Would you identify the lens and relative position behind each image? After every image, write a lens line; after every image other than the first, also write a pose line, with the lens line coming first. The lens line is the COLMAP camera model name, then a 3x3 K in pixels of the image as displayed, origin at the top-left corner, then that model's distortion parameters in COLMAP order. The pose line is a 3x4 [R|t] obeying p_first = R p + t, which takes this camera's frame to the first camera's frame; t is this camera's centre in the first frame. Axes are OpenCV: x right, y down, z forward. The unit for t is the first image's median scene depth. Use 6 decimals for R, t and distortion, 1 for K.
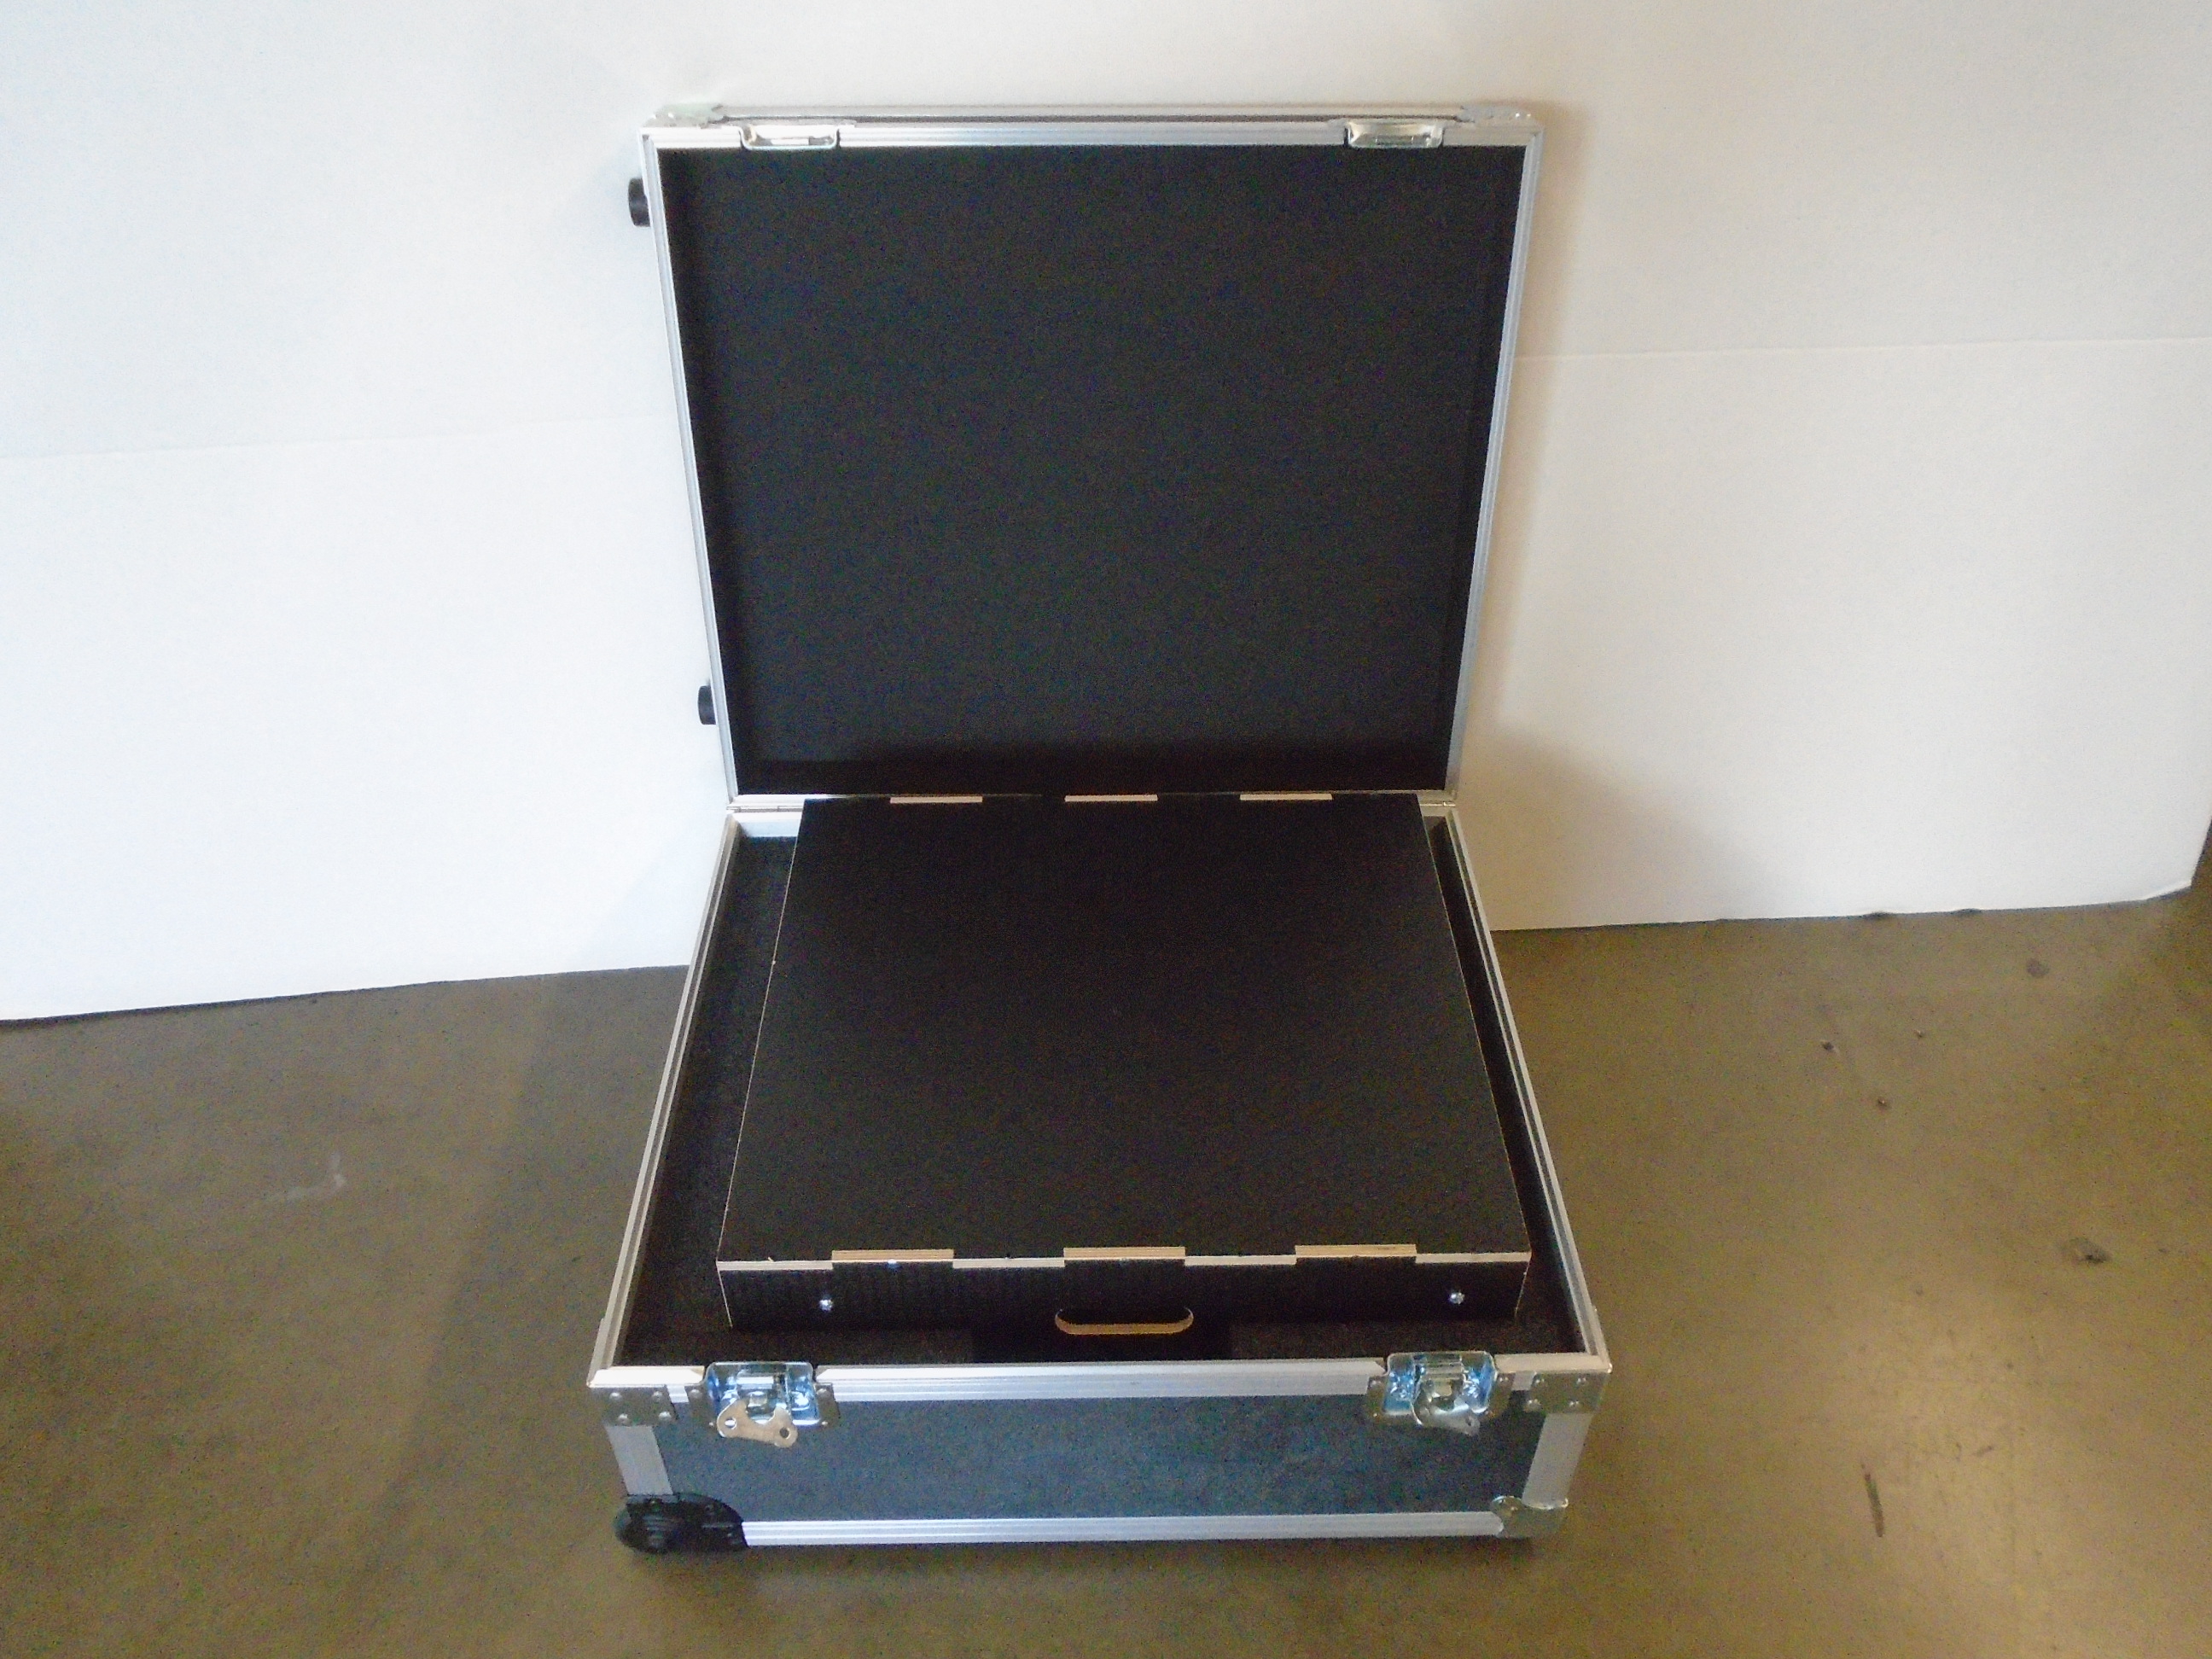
lens RADIAL K [[1698.5, 0, 1106.0], [0, 1698.5, 829.5], [0, 0, 1]] dist [-0.009374, -0.004805]
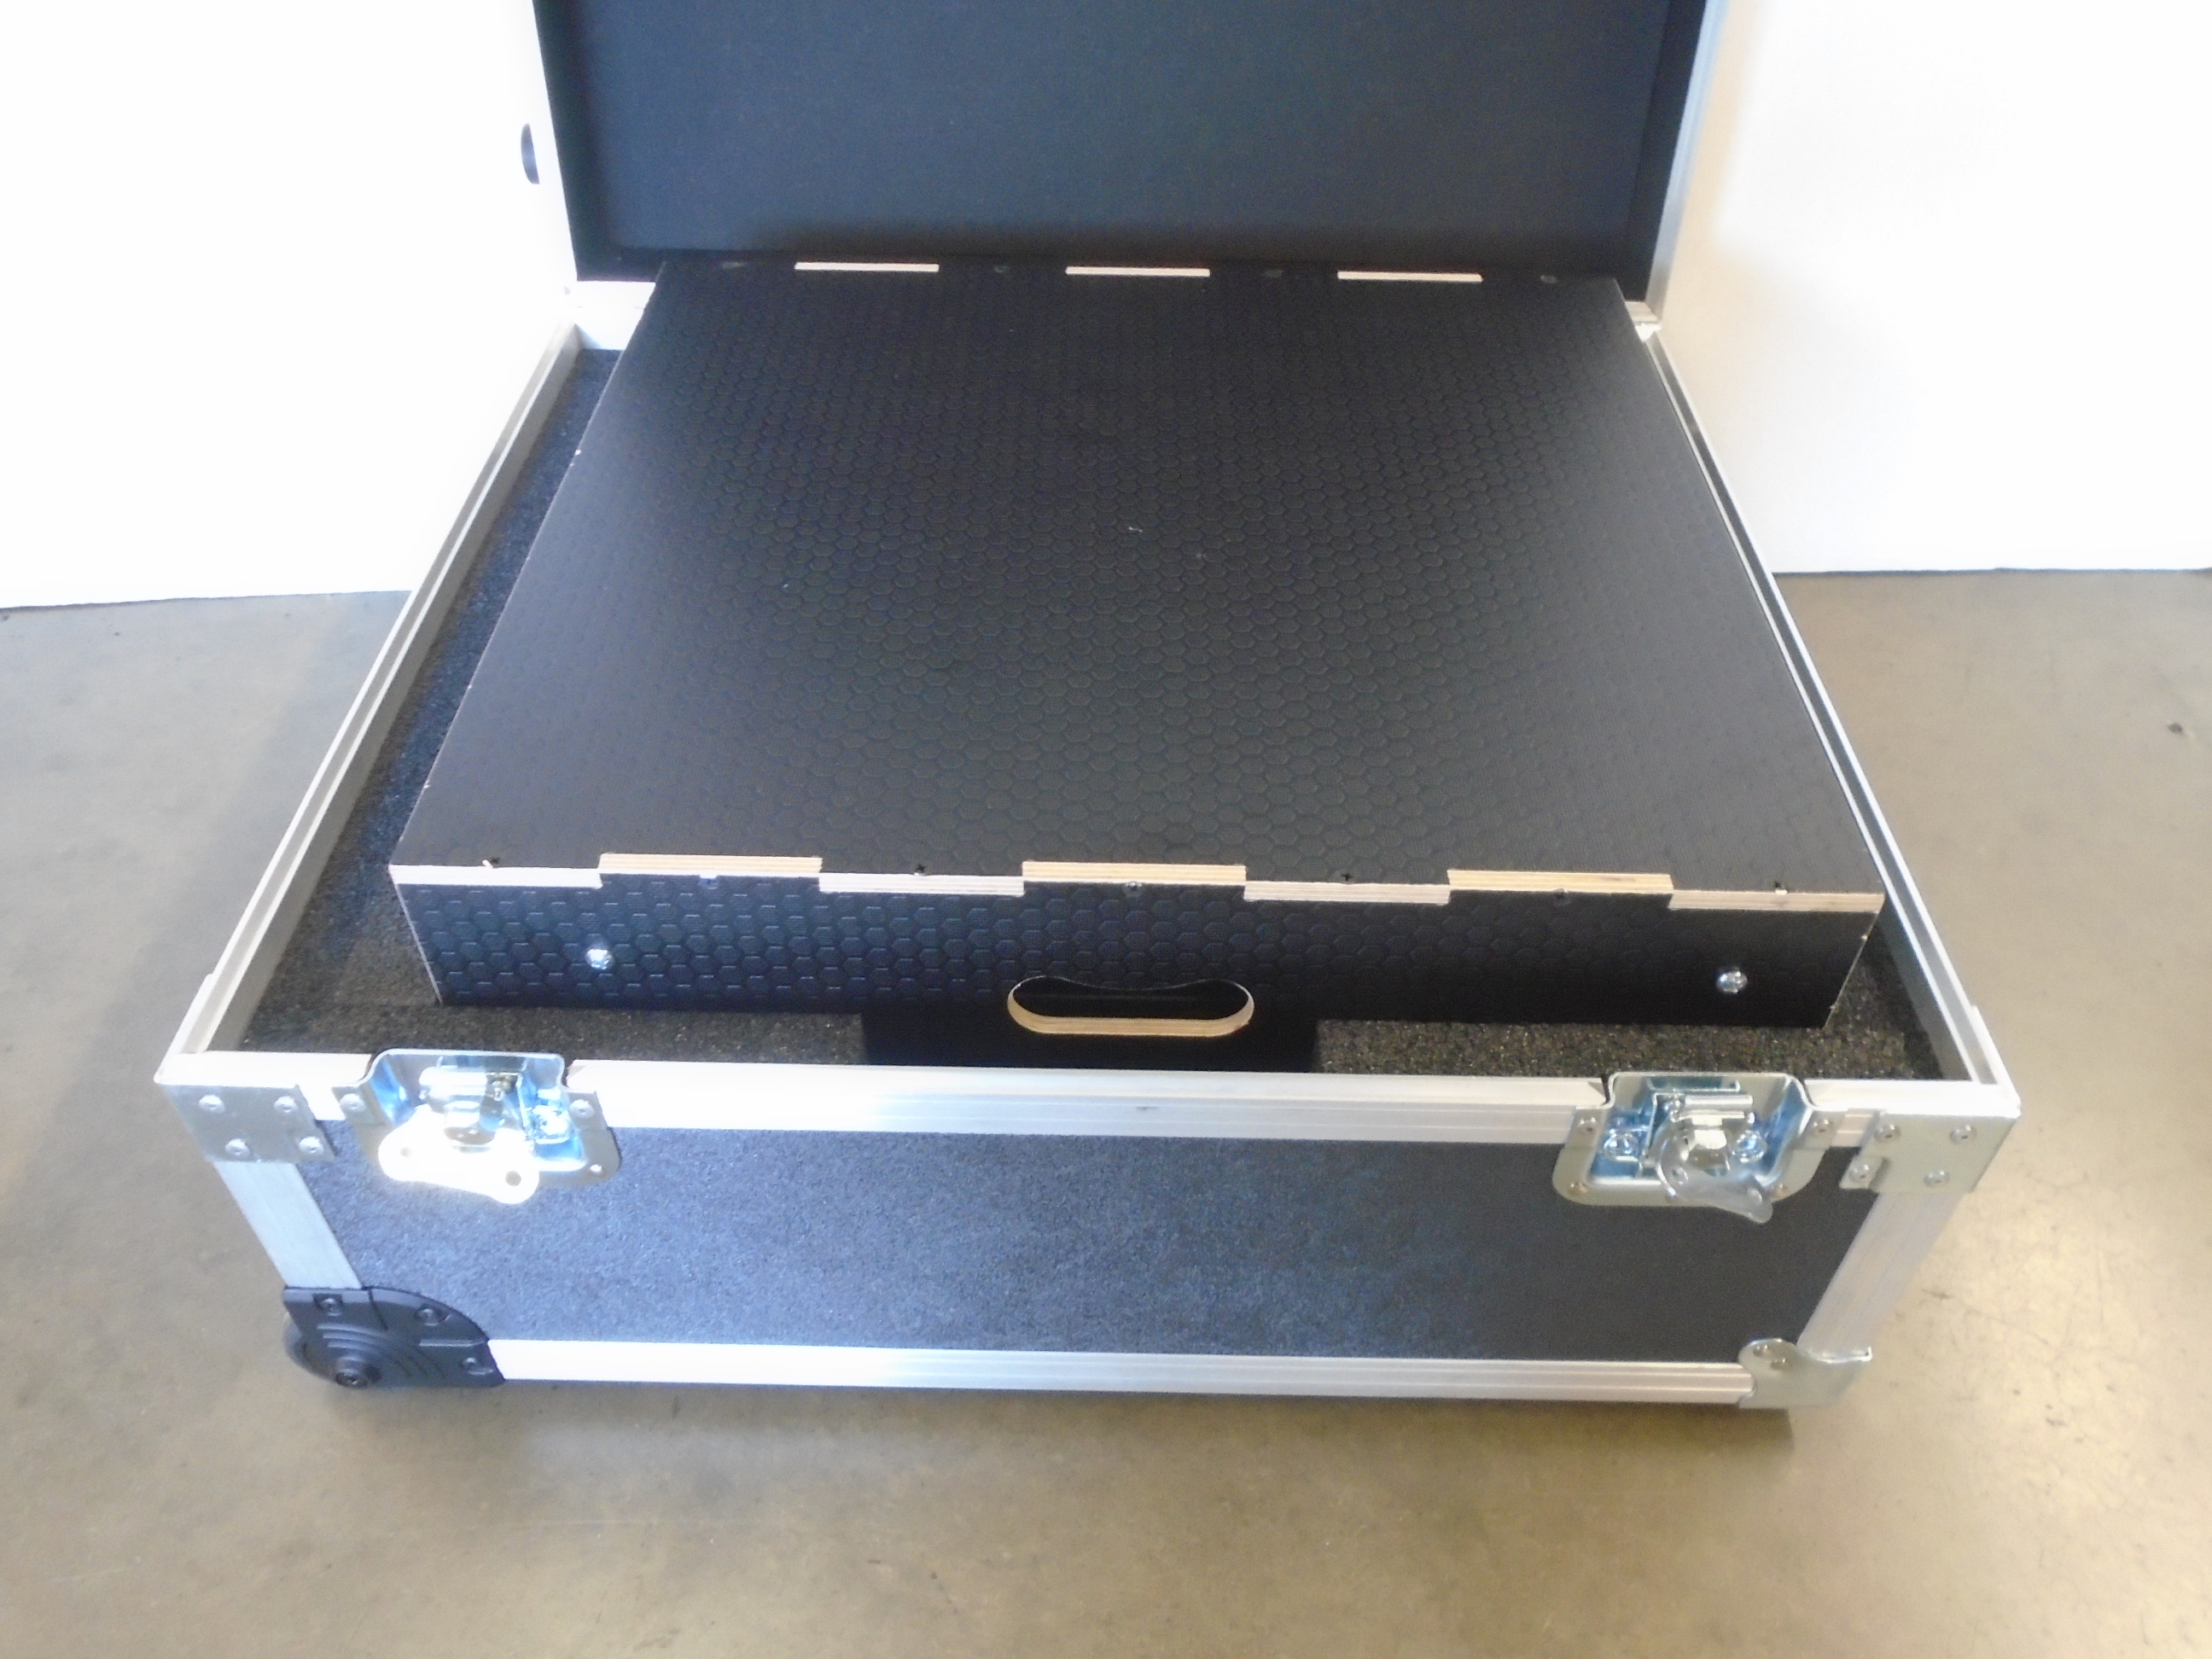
lens RADIAL K [[1698.5, 0, 1106.0], [0, 1698.5, 829.5], [0, 0, 1]] dist [-0.009374, -0.004805]
pose [[0.999463, 0.027837, -0.017281, 0.009884], [-0.026626, 0.997416, 0.066722, 0.183931], [0.019094, -0.066226, 0.997622, 0.420741]]
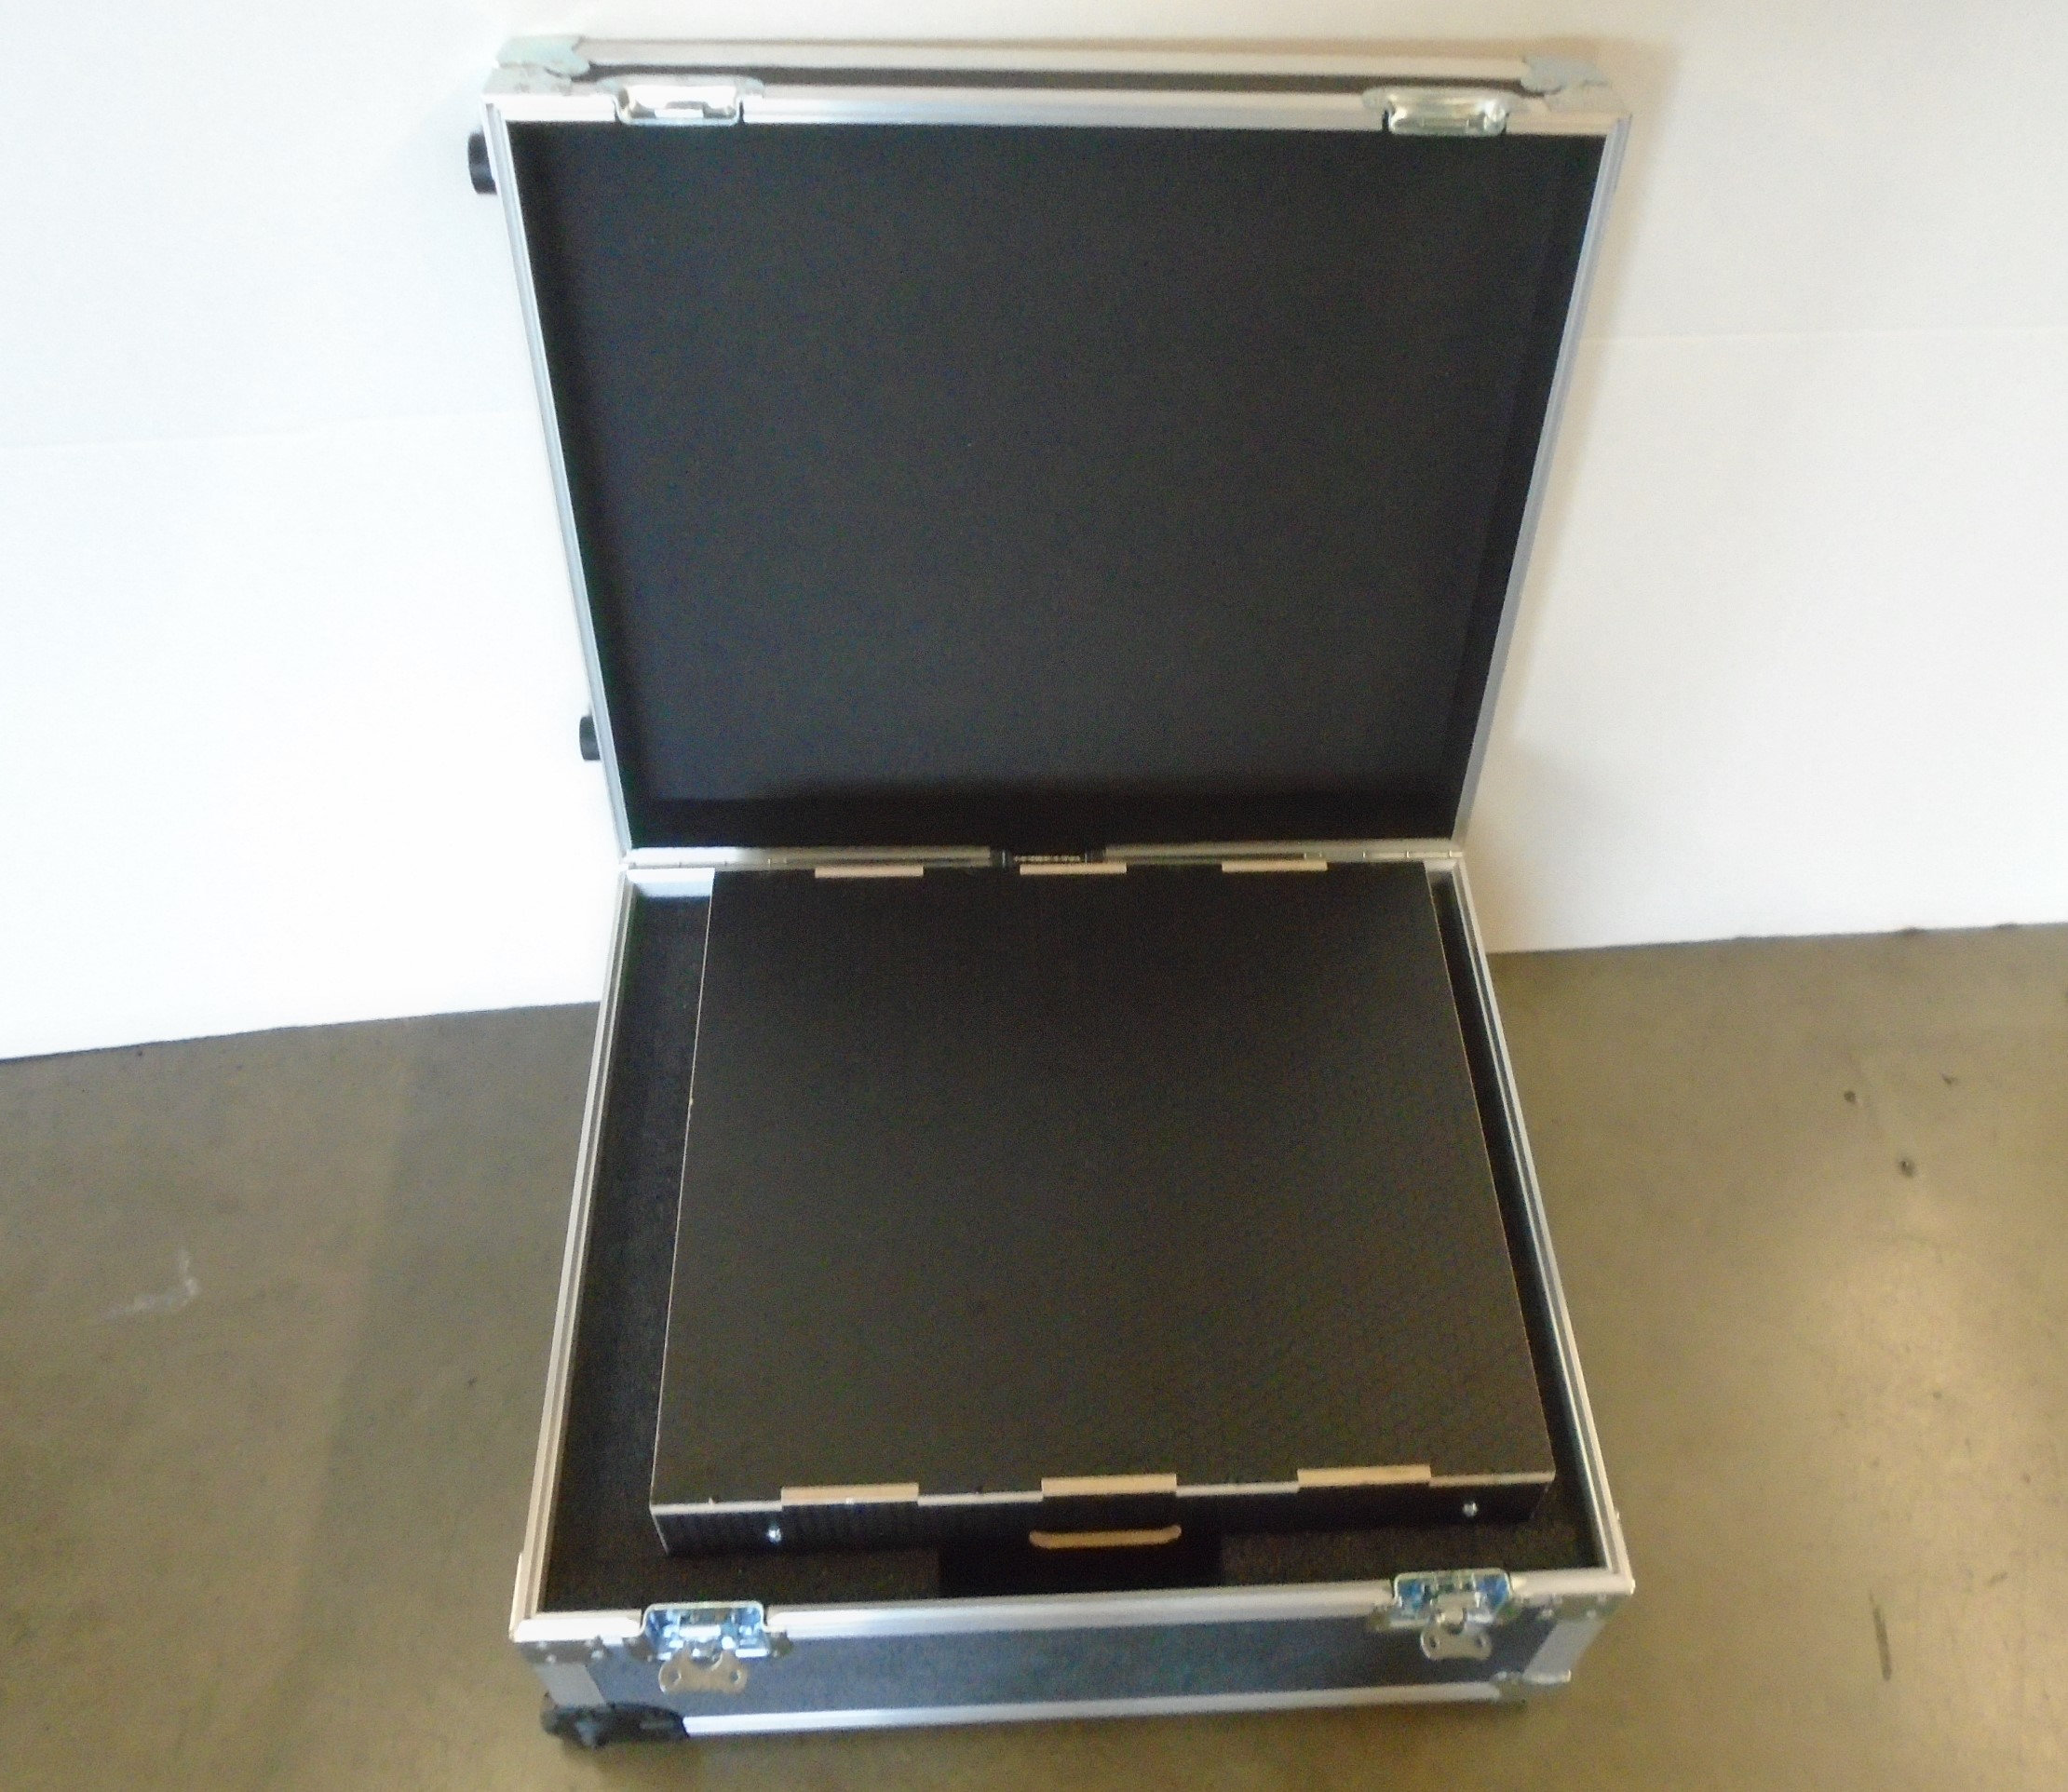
lens RADIAL K [[1851.7, 0, 1103.9], [0, 1851.7, 896.9], [0, 0, 1]] dist [-0.004628, -0.007909]
pose [[0.998385, -0.004321, 0.056644, -0.042523], [-0.006516, 0.981812, 0.189744, -0.222538], [-0.056433, -0.189806, 0.980198, 0.091328]]
